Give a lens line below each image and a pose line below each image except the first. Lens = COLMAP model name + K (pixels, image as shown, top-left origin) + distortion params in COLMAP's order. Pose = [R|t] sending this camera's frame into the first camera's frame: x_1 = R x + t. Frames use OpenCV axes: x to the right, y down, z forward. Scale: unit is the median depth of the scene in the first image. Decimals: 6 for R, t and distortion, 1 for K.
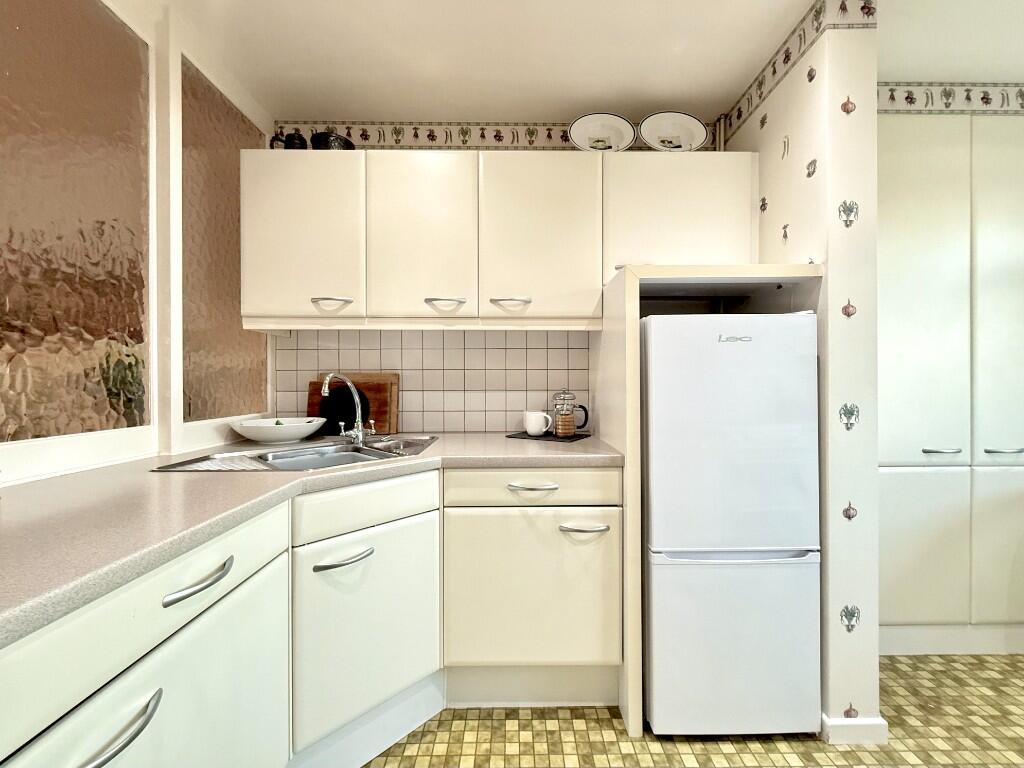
lens RADIAL K [[408.3, 0, 512.9], [0, 408.3, 386.8], [0, 0, 1]] dist [-0.000770, 0.000091]
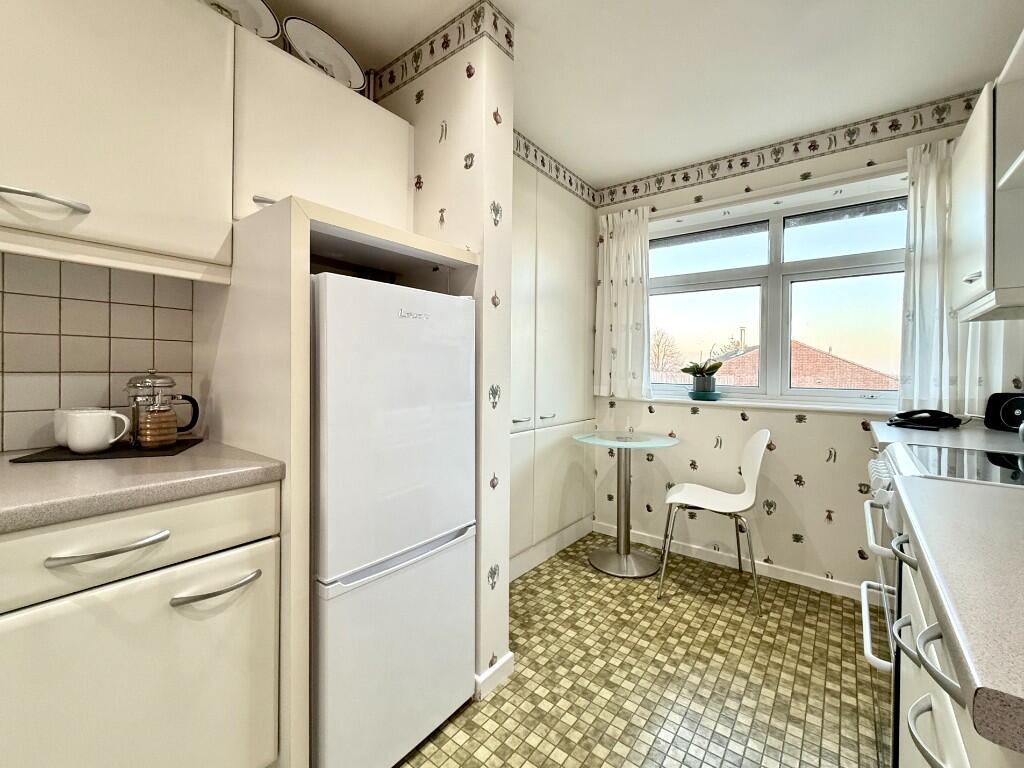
lens RADIAL K [[434.3, 0, 509.2], [0, 434.3, 373.3], [0, 0, 1]] dist [-0.000484, 0.000296]
pose [[0.617818, 0.002788, 0.786316, -0.078480], [-0.006649, 0.999976, 0.001678, 0.007544], [-0.786293, -0.006265, 0.617822, 0.221933]]
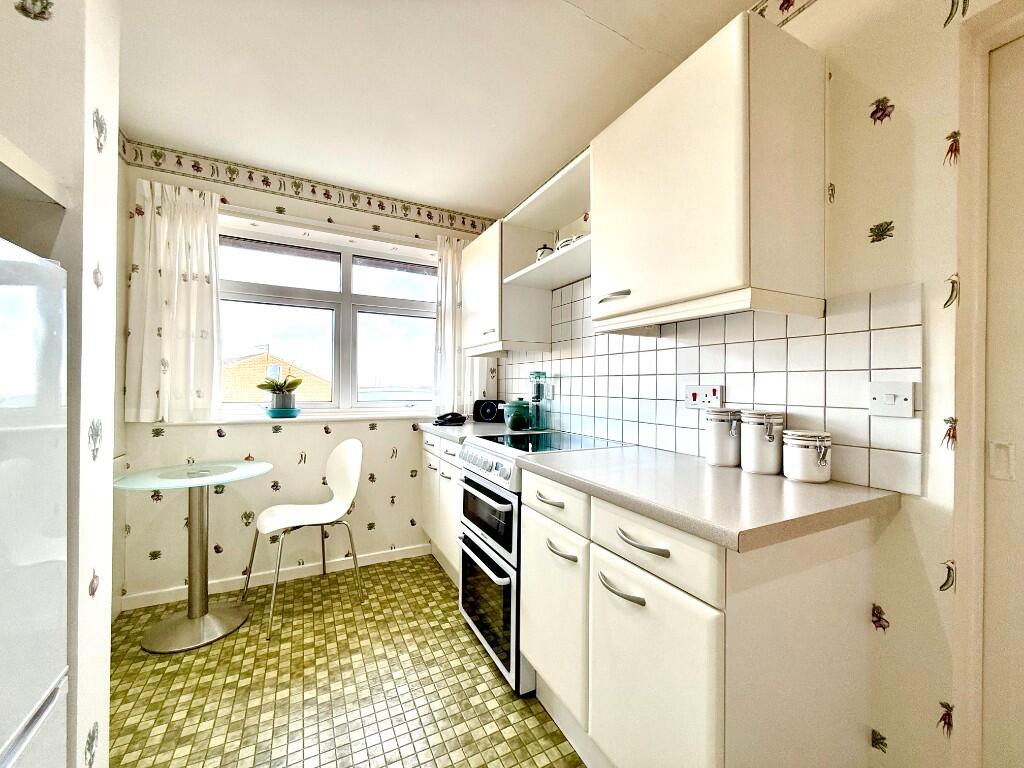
lens RADIAL K [[408.3, 0, 512.8], [0, 408.3, 386.7], [0, 0, 1]] dist [-0.000770, 0.000091]
pose [[-0.458152, 0.000901, 0.888874, -0.060921], [0.002238, 0.999997, 0.000140, -0.008012], [-0.888871, 0.002053, -0.458153, 0.660180]]
